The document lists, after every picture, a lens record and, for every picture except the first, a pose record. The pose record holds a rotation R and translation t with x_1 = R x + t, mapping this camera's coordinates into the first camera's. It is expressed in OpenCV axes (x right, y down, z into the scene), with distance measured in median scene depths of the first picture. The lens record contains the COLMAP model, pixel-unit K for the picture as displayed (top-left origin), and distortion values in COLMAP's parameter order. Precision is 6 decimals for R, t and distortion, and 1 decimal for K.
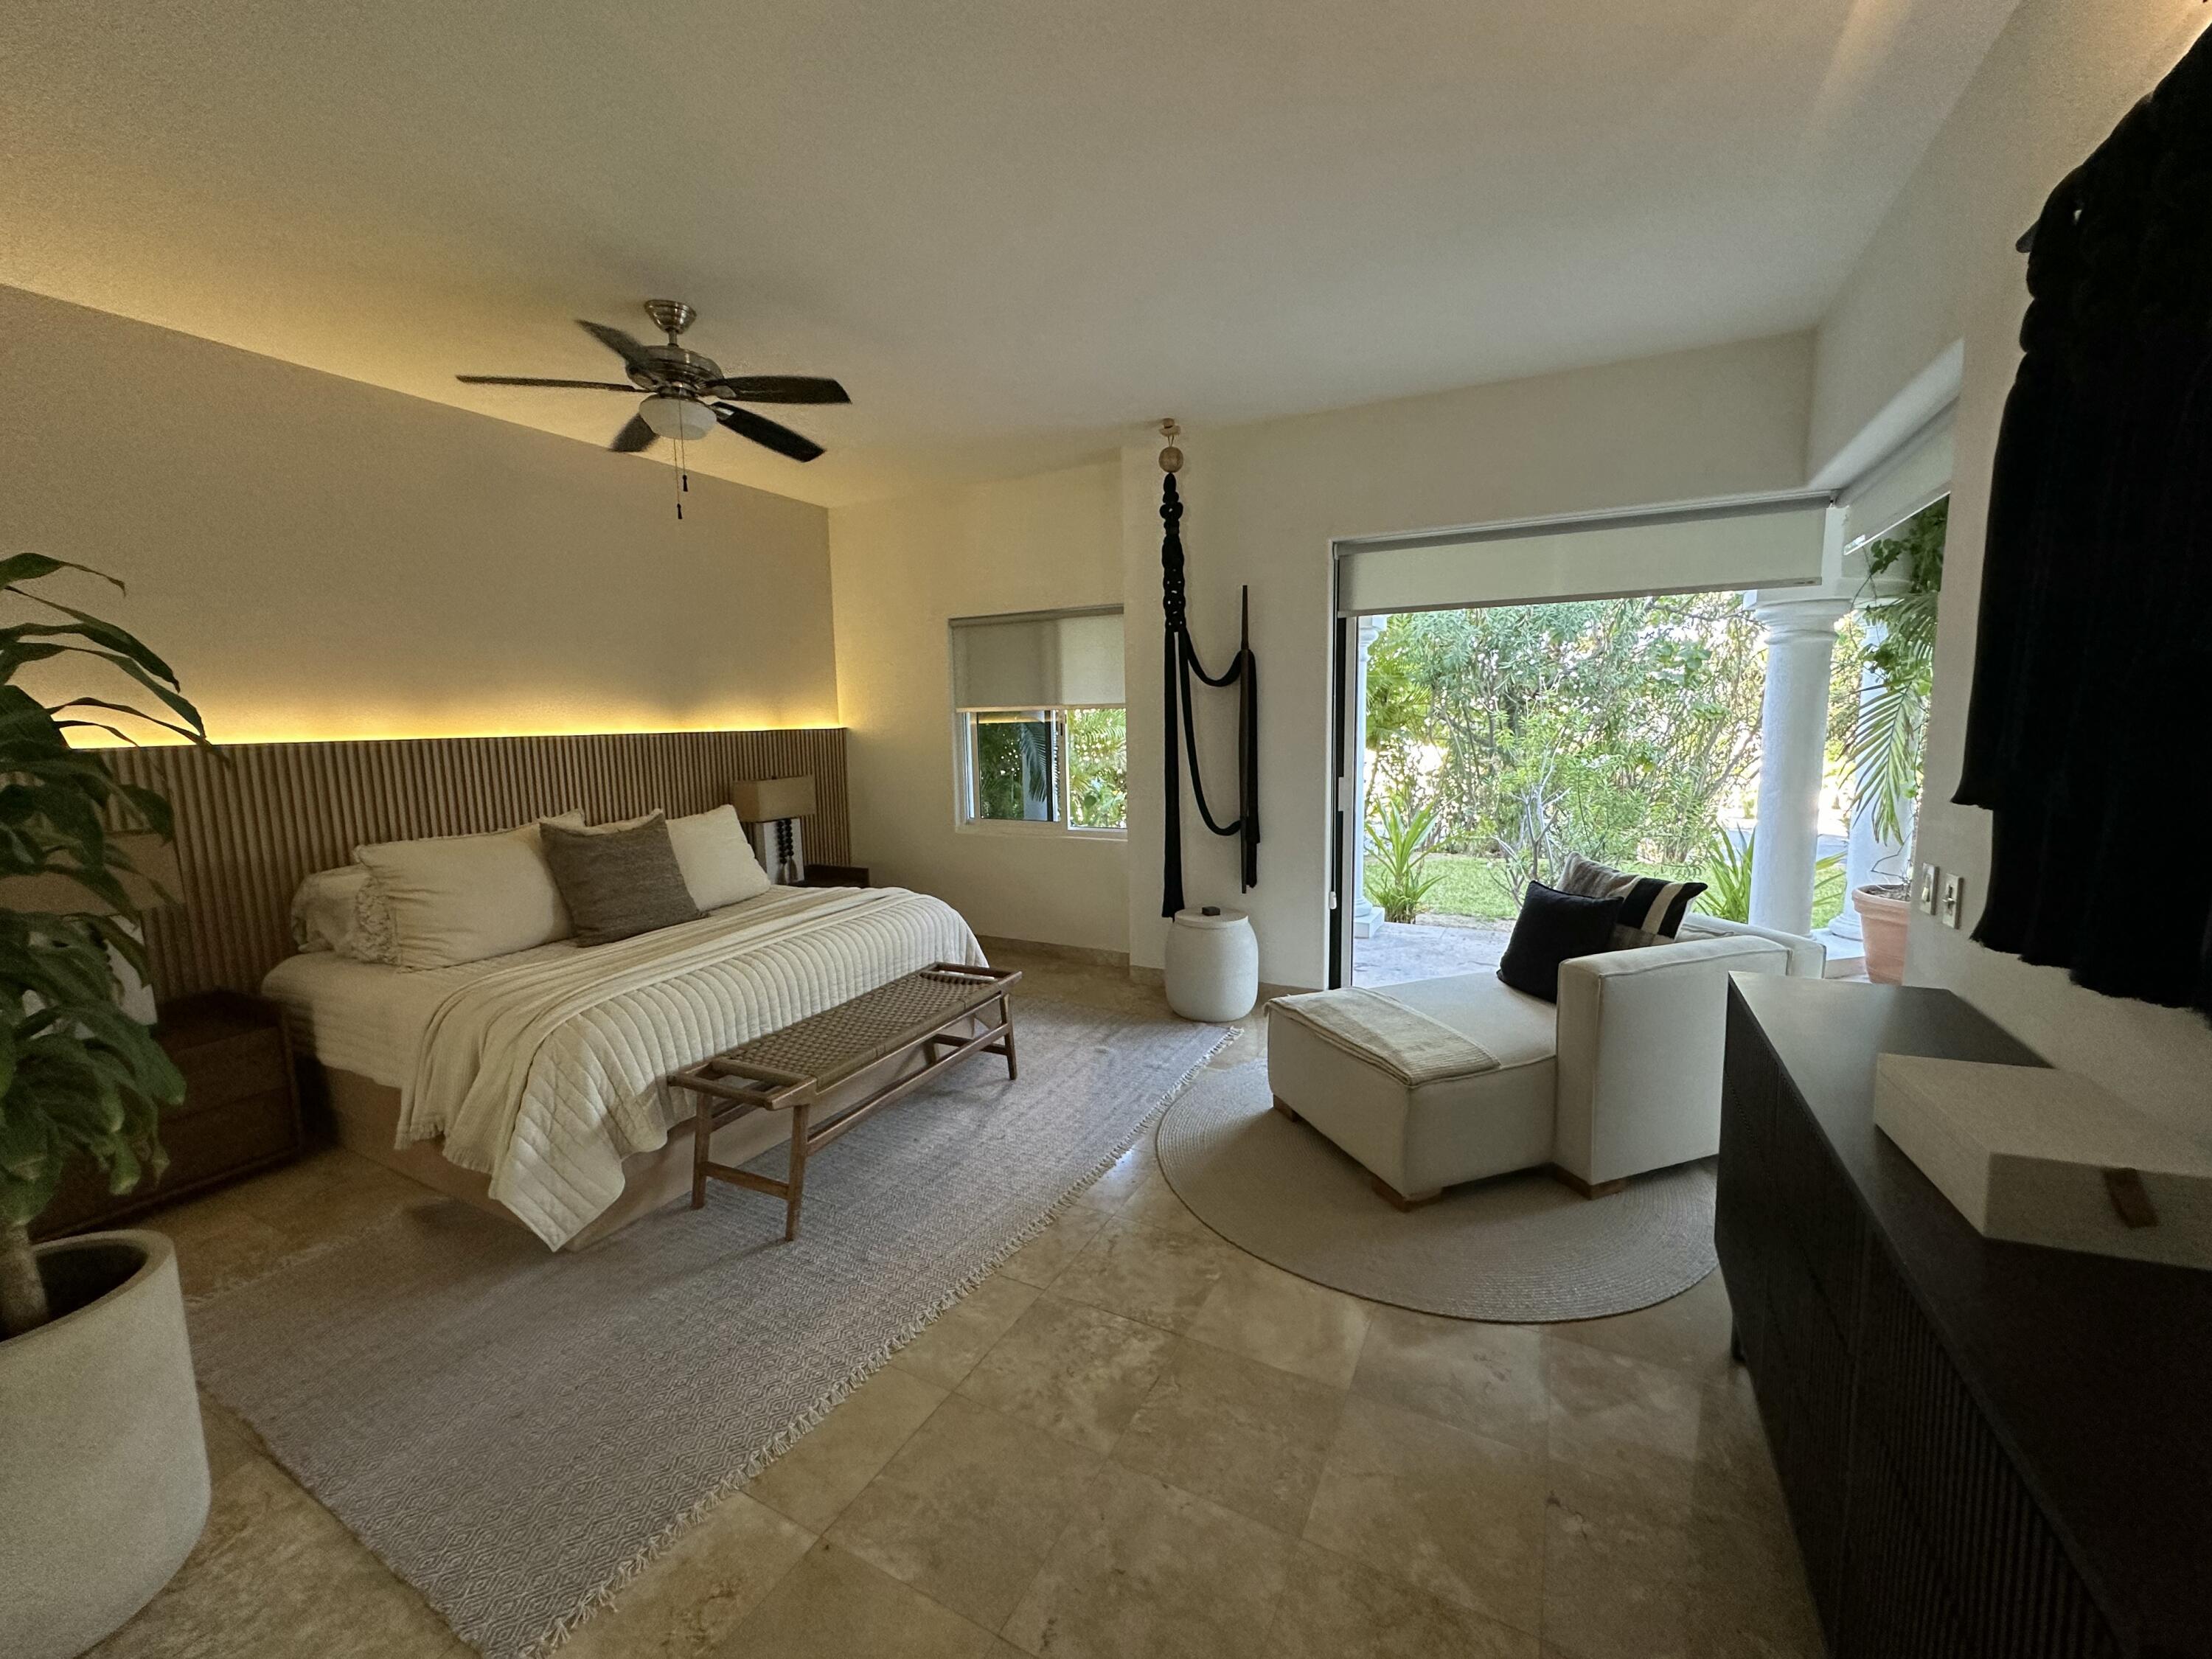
lens RADIAL K [[880.4, 0, 1103.3], [0, 880.4, 826.8], [0, 0, 1]] dist [-0.000500, -0.000185]
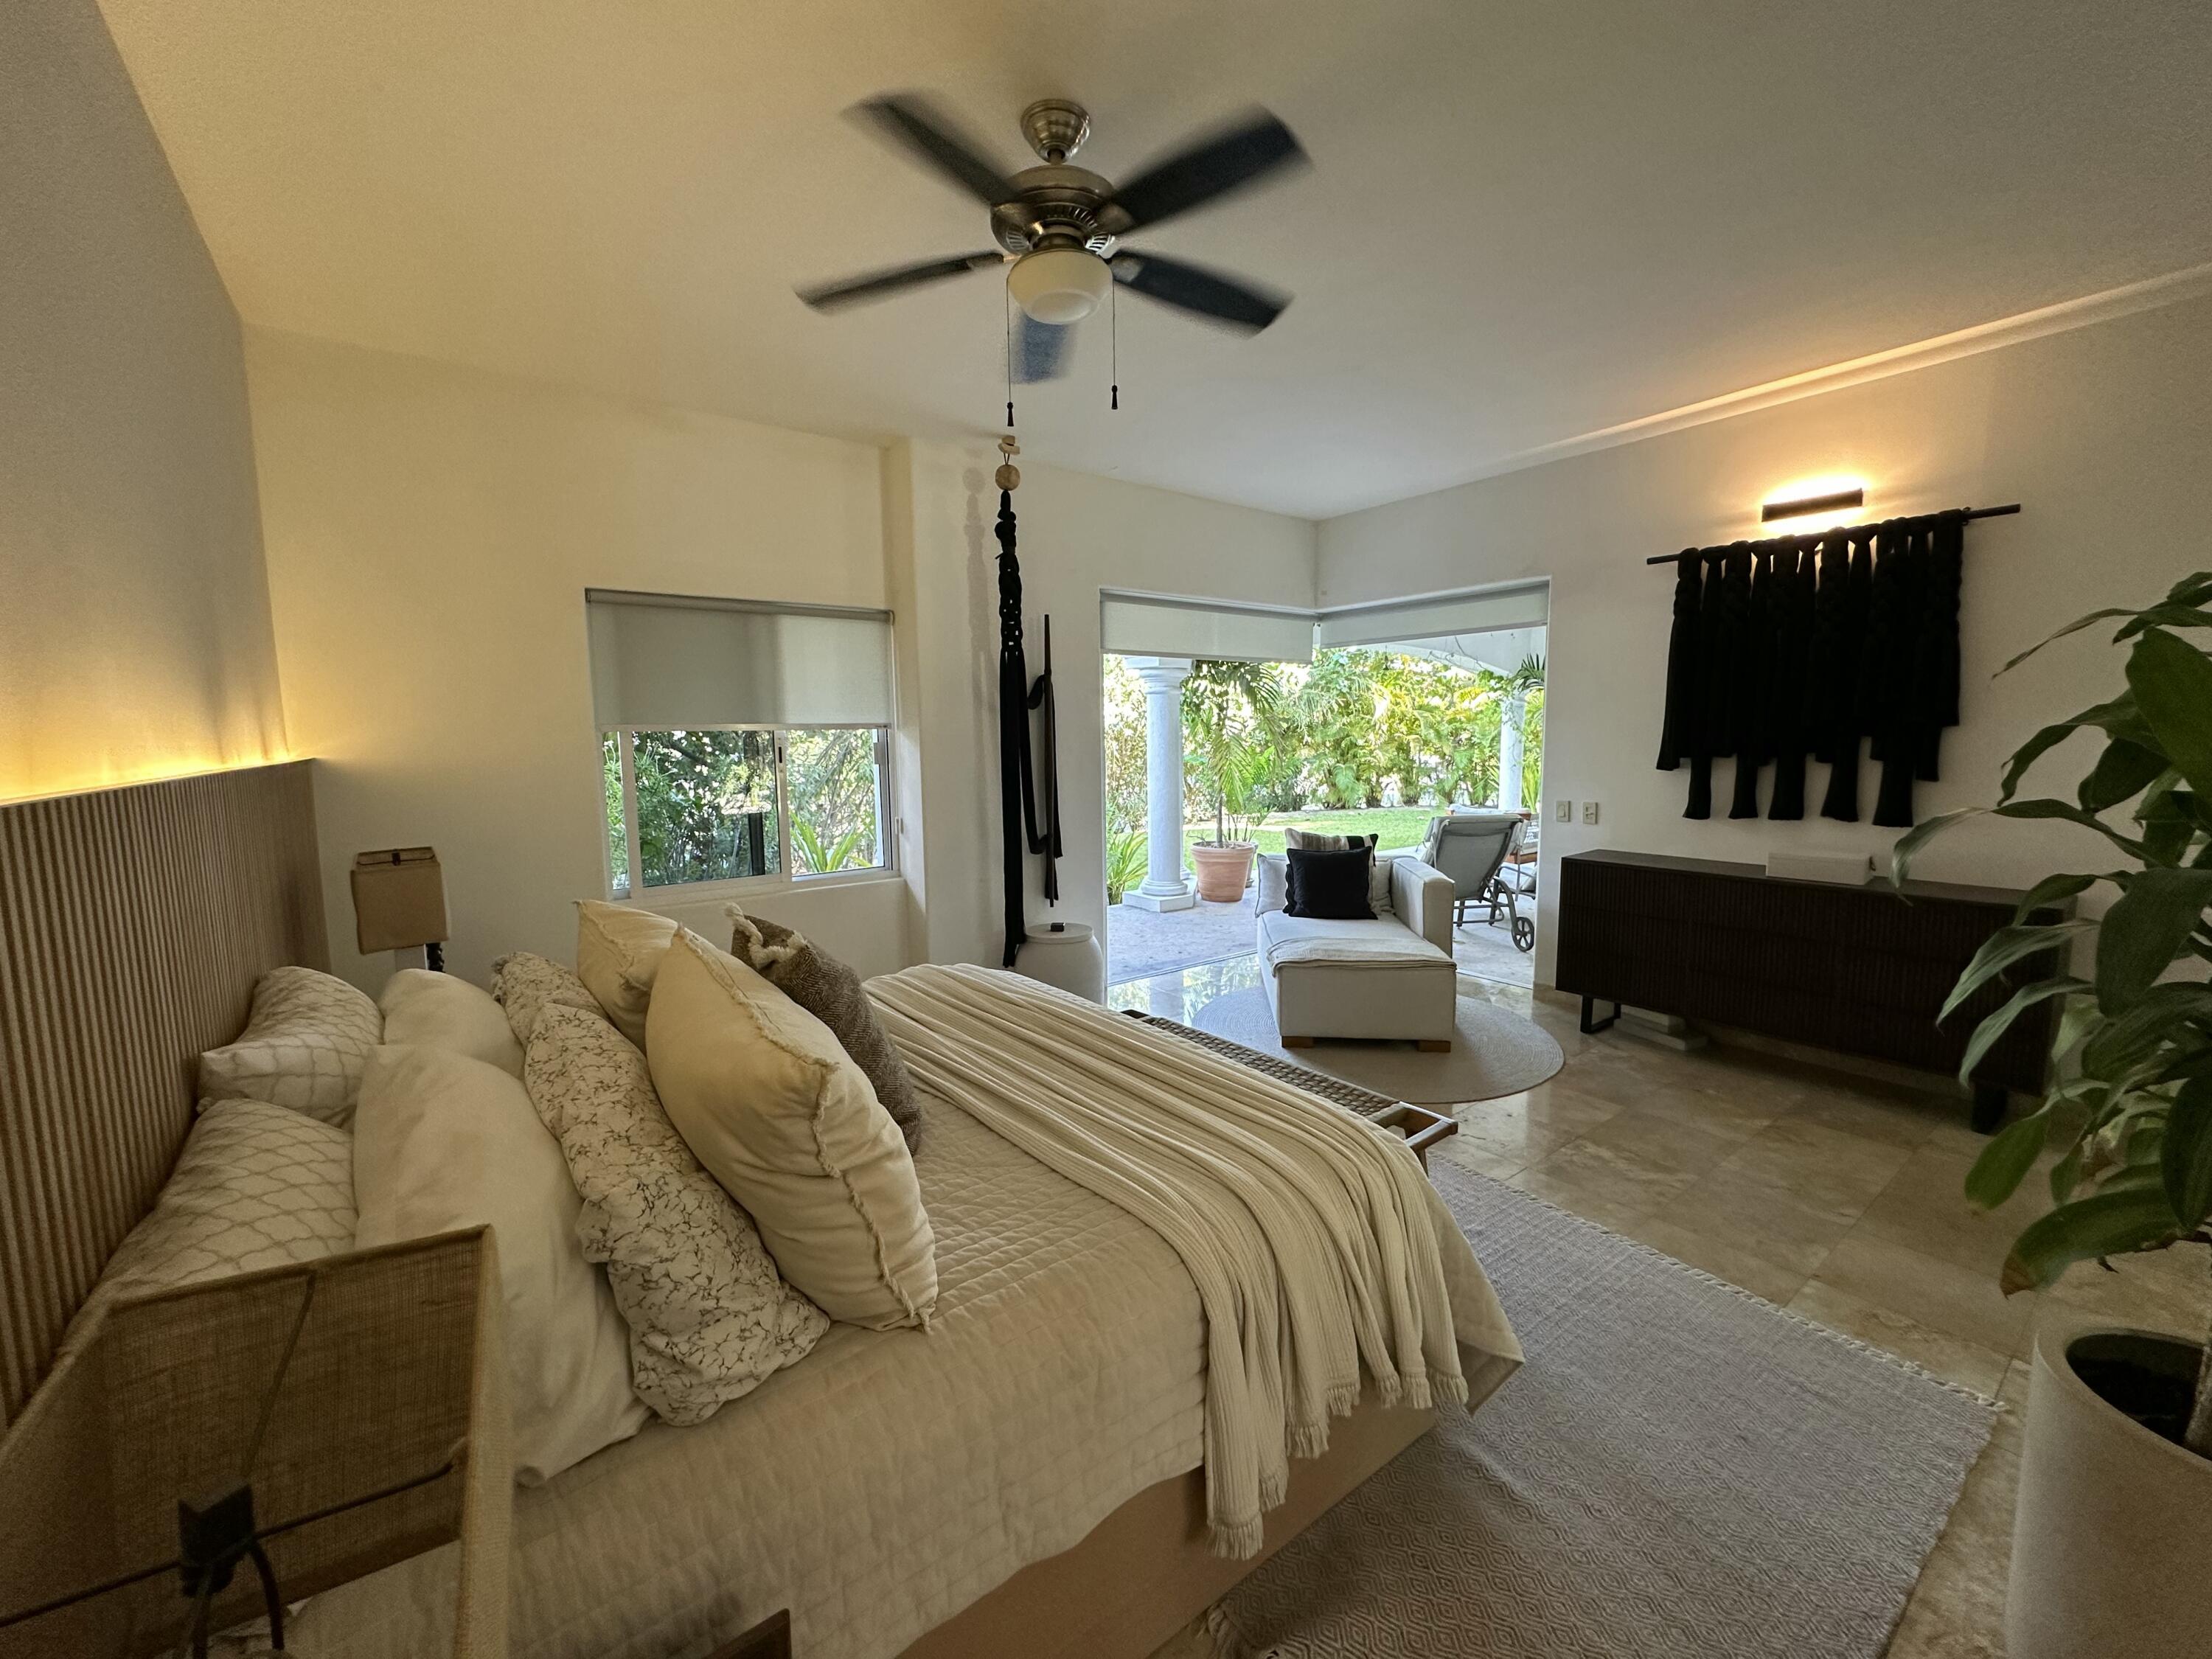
lens RADIAL K [[883.6, 0, 1102.0], [0, 883.6, 827.3], [0, 0, 1]] dist [-0.001099, -0.000012]
pose [[0.428030, -0.086077, 0.899656, -1.186811], [0.117474, 0.992308, 0.039051, -0.082874], [-0.896097, 0.088972, 0.434849, 0.763066]]
